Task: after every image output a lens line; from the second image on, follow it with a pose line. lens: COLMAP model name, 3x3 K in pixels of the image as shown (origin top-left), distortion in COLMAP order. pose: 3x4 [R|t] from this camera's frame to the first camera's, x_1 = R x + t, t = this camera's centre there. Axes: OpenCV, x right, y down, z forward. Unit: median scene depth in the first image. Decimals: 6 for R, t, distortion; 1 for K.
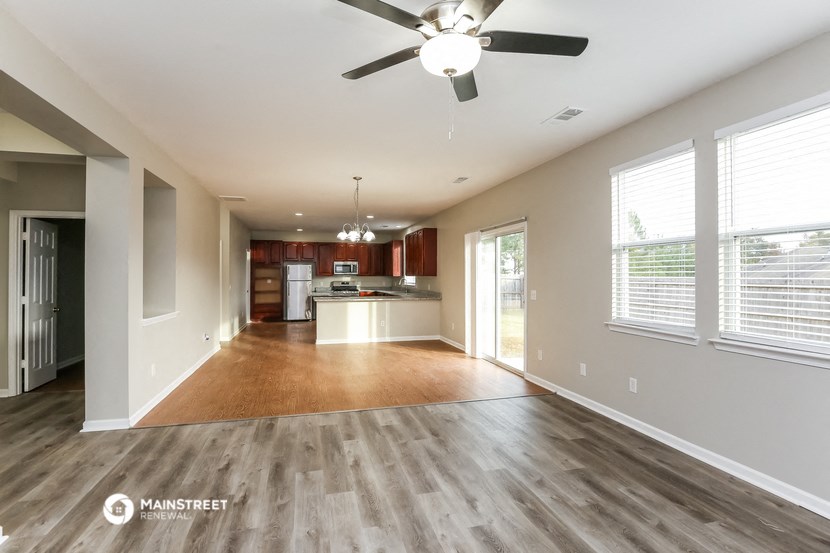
lens RADIAL K [[413.2, 0, 415.0], [0, 413.2, 276.5], [0, 0, 1]] dist [-0.014132, -0.000901]
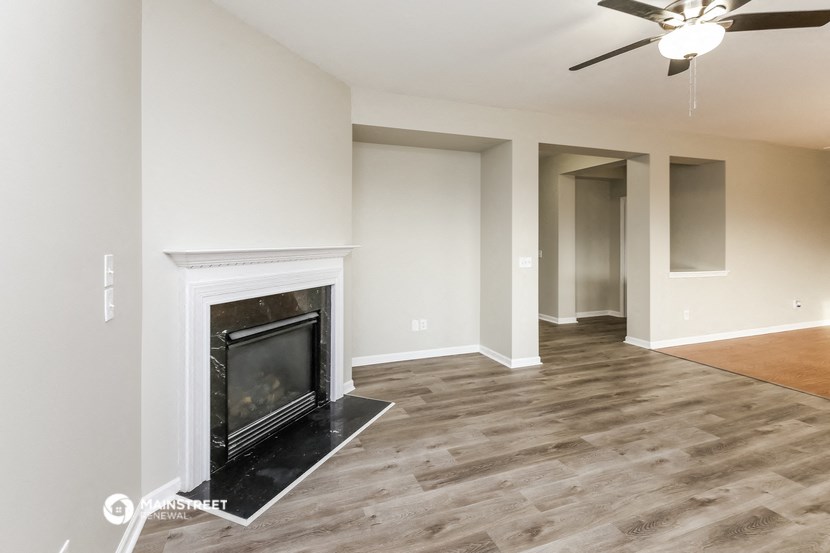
lens RADIAL K [[404.7, 0, 417.8], [0, 404.7, 238.4], [0, 0, 1]] dist [-0.000122, -0.000981]
pose [[0.107674, -0.006671, -0.994164, 0.620146], [0.001838, 0.999977, -0.006511, 0.003560], [0.994185, -0.001126, 0.107684, 0.075554]]
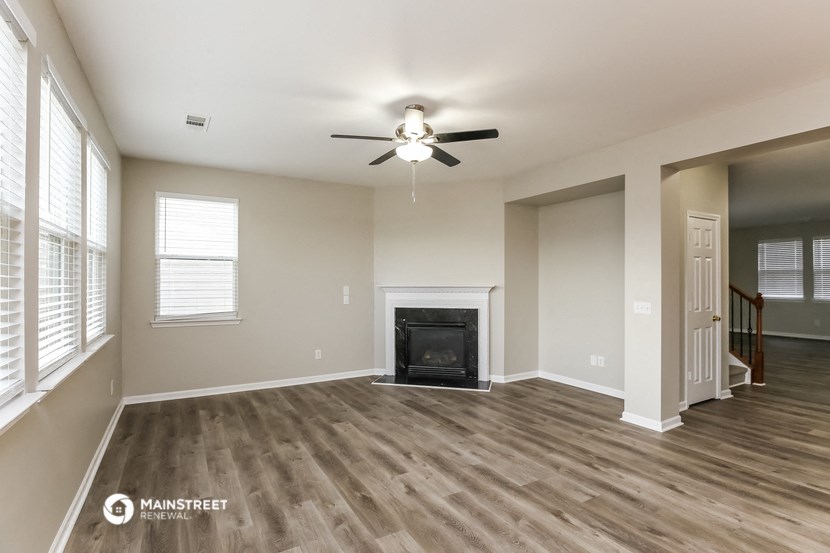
lens RADIAL K [[413.2, 0, 415.0], [0, 413.2, 276.5], [0, 0, 1]] dist [-0.014132, -0.000901]
pose [[-0.964797, -0.001710, -0.262990, 0.296677], [0.000256, 0.999972, -0.007444, -0.007507], [0.262996, -0.007249, -0.964770, 1.475236]]
